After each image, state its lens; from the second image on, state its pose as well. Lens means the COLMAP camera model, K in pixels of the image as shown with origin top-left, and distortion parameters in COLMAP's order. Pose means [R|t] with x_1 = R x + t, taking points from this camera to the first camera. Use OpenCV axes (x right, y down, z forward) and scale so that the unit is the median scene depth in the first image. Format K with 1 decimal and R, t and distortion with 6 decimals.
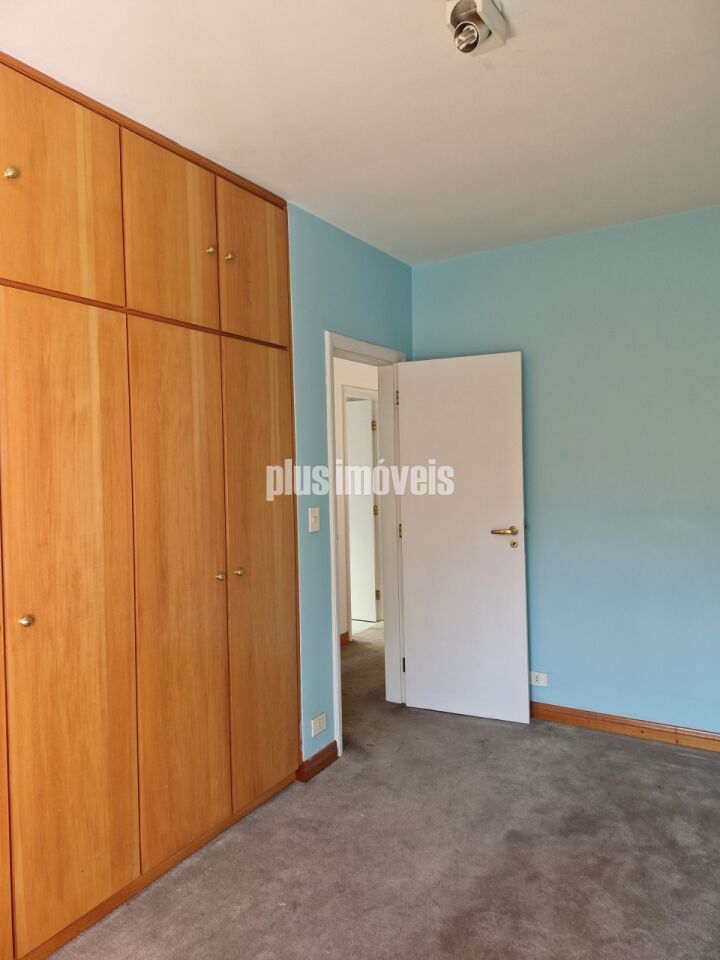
lens RADIAL K [[662.8, 0, 360.0], [0, 662.8, 480.0], [0, 0, 1]] dist [-0.000425, -0.001291]
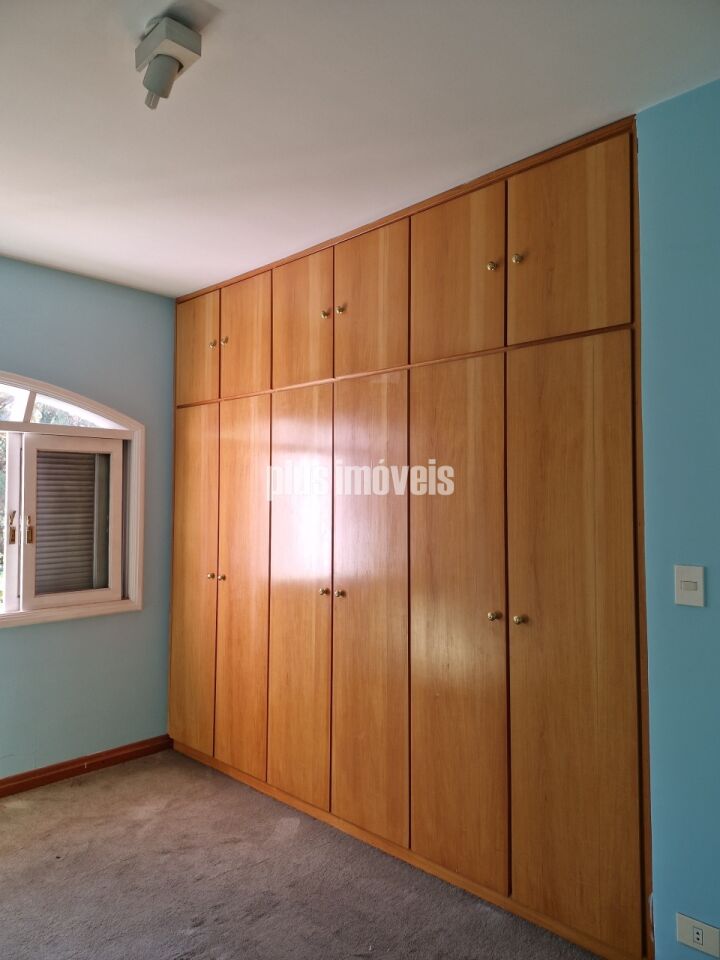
lens RADIAL K [[662.8, 0, 360.0], [0, 662.8, 480.0], [0, 0, 1]] dist [-0.000425, -0.001291]
pose [[-0.230410, -0.022507, -0.972833, 0.718002], [-0.026708, 0.999502, -0.016798, -0.022301], [0.972727, 0.022112, -0.230896, 1.030073]]
